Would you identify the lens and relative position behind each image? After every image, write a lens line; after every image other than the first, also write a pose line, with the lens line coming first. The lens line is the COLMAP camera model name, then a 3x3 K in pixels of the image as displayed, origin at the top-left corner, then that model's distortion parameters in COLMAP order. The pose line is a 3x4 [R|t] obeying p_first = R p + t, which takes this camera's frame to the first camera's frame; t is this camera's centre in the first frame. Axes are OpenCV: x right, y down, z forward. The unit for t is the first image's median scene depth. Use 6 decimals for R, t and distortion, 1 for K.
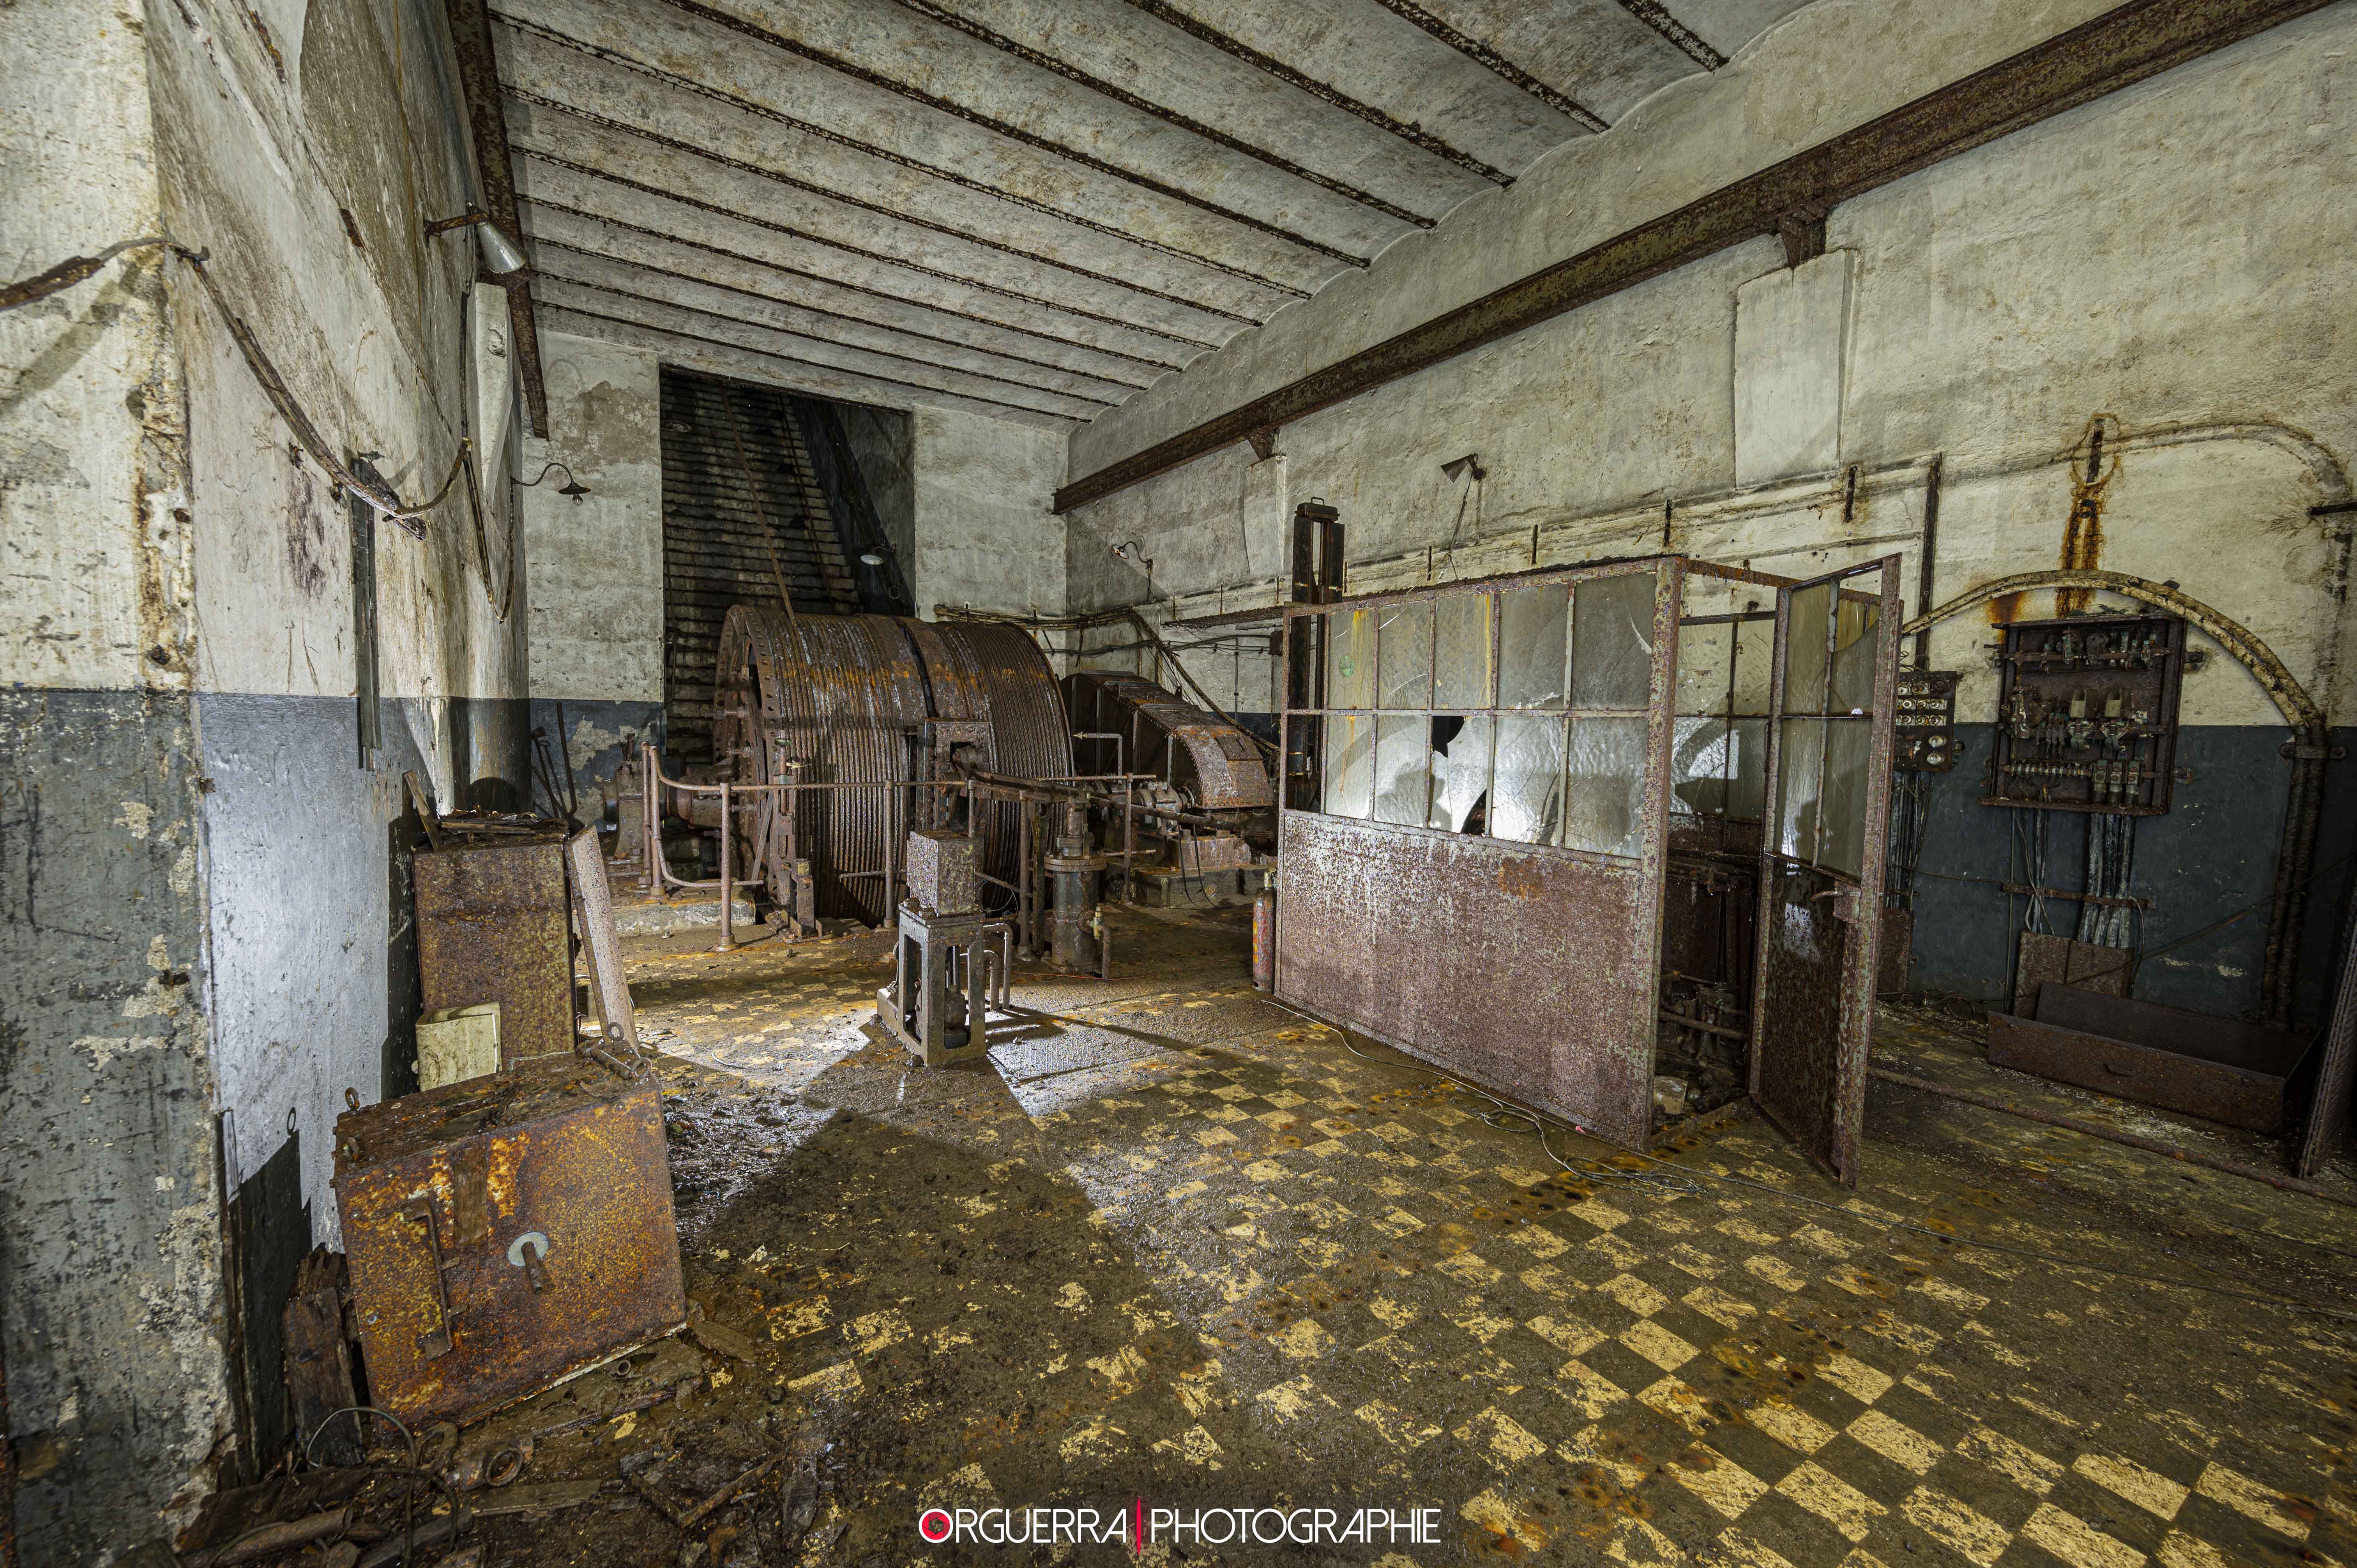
lens RADIAL K [[919.2, 0, 1176.9], [0, 919.2, 784.1], [0, 0, 1]] dist [0.000519, 0.000009]
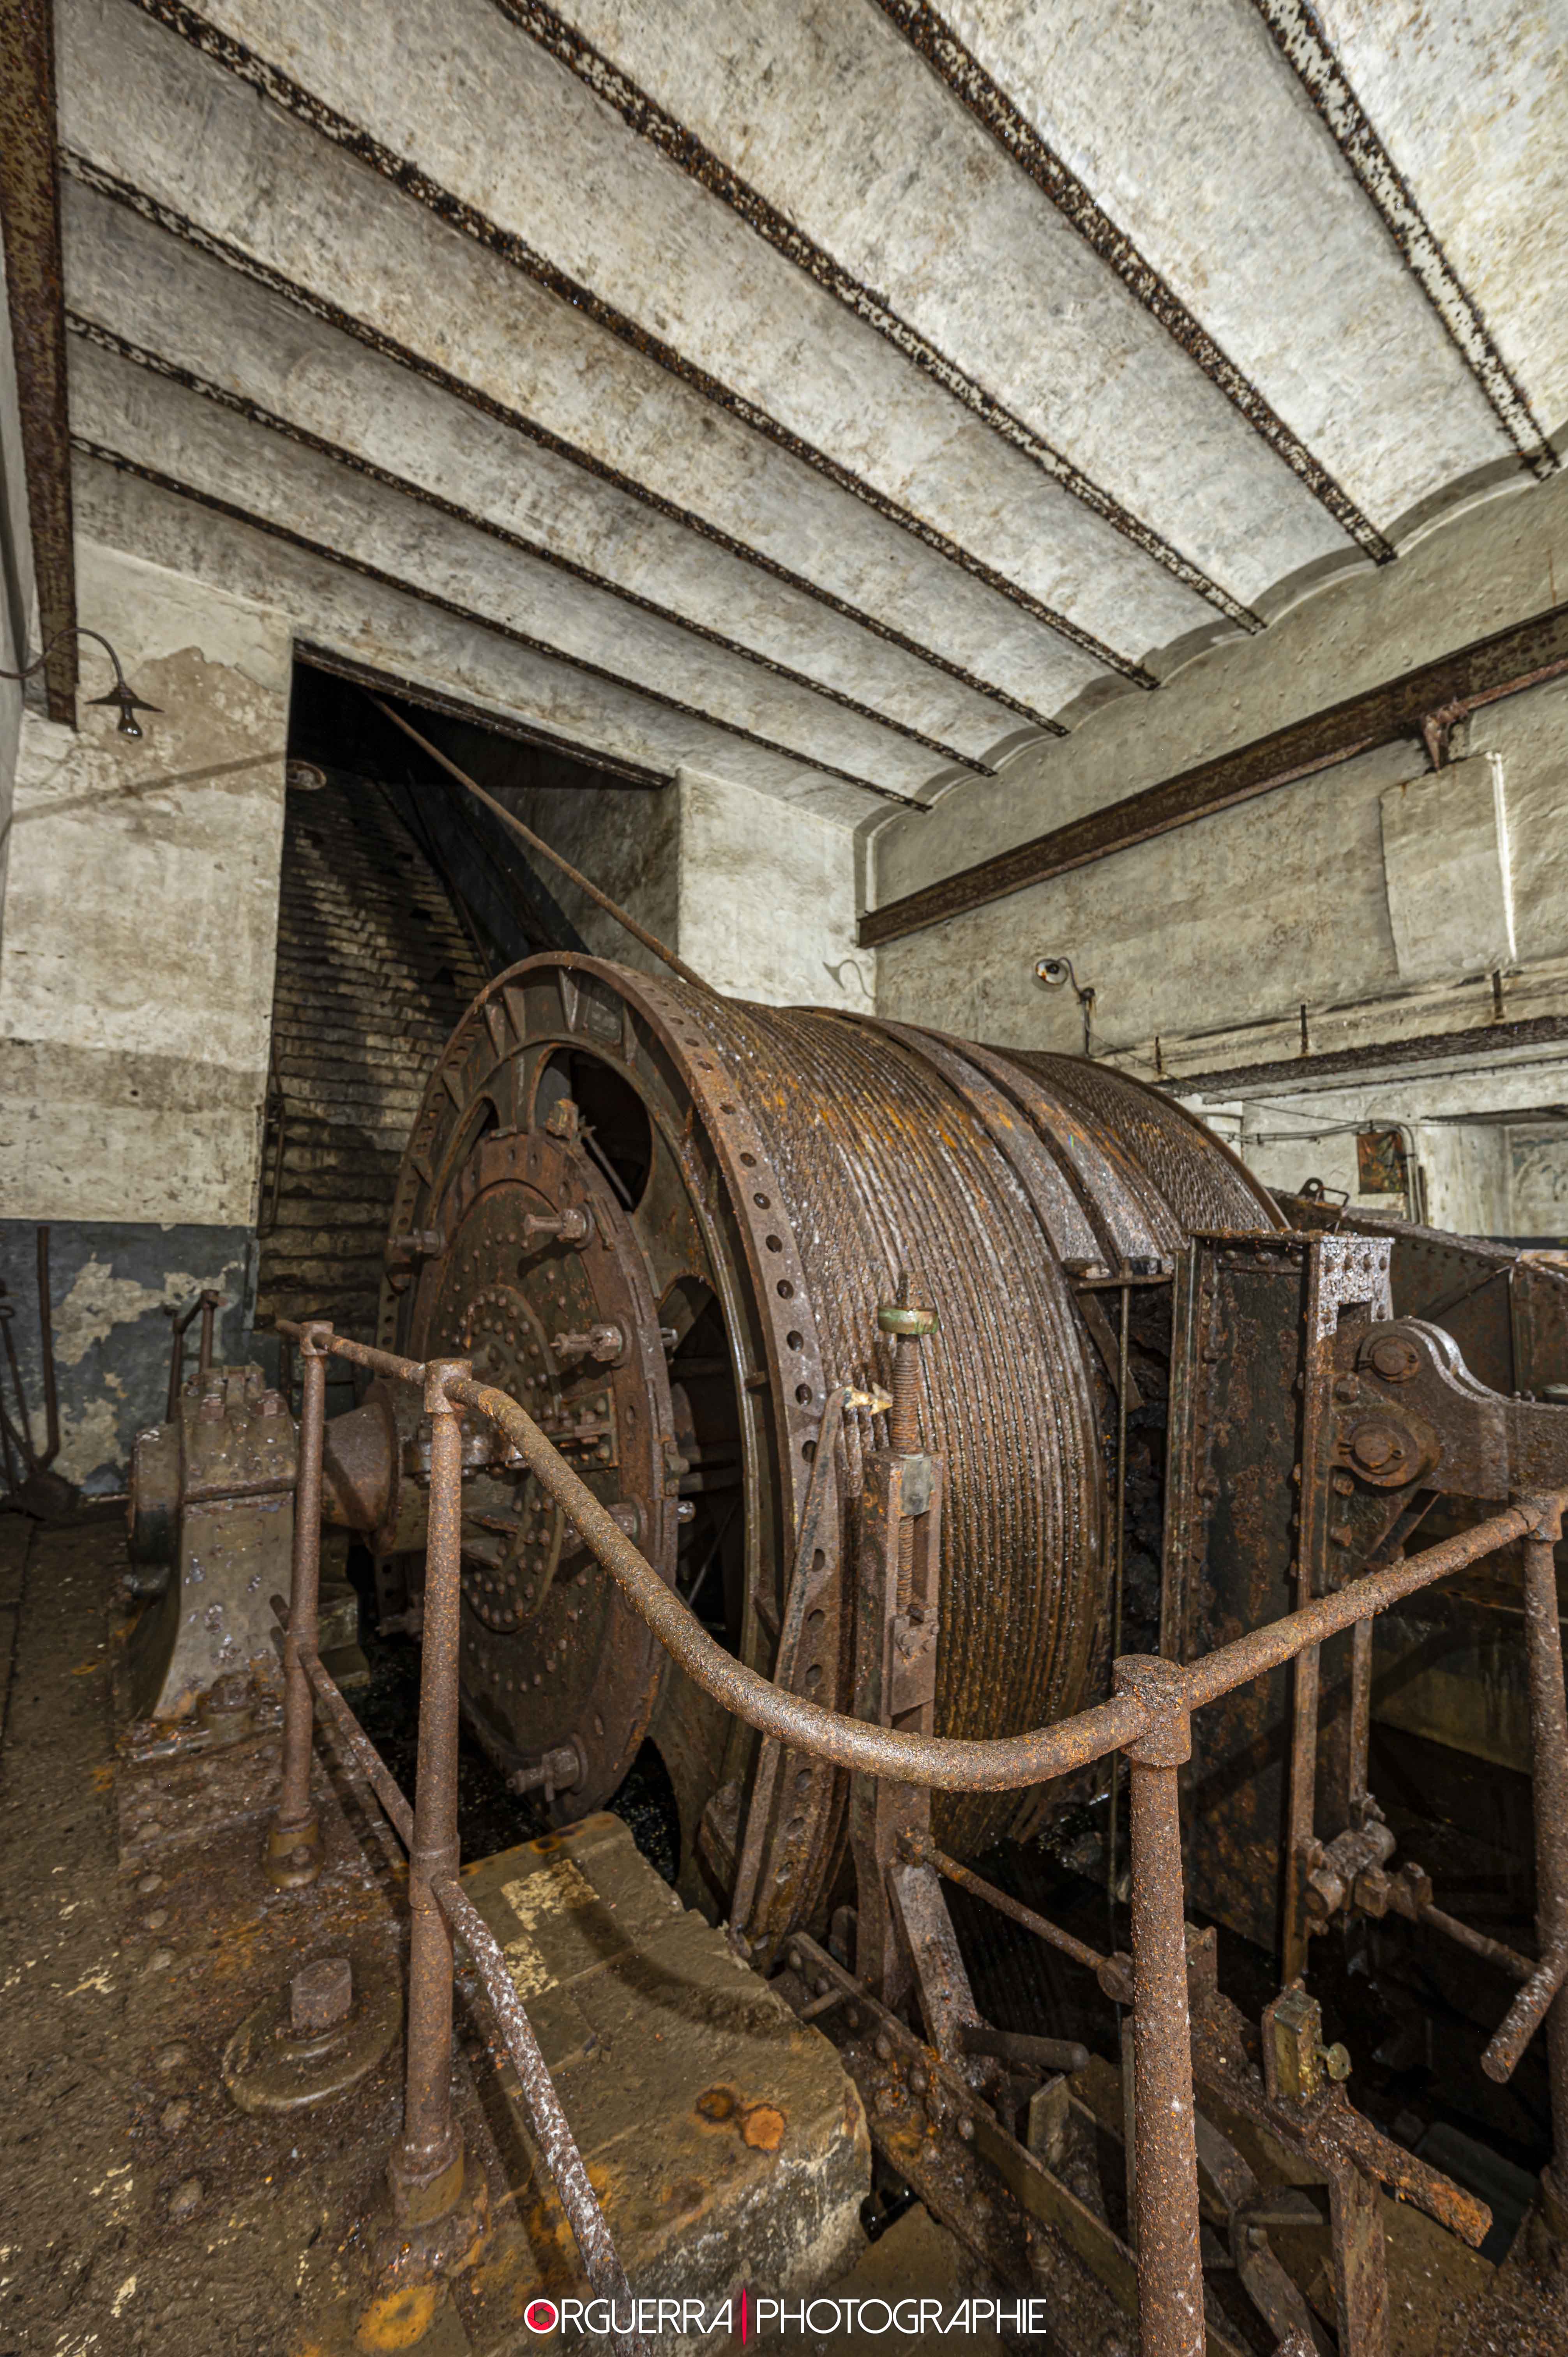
lens RADIAL K [[919.2, 0, 786.4], [0, 919.2, 1177.7], [0, 0, 1]] dist [0.000519, 0.000009]
pose [[0.997283, -0.008586, 0.073163, -0.298979], [0.020230, 0.986919, -0.159941, -0.026928], [-0.070833, 0.160986, 0.984412, 0.464273]]
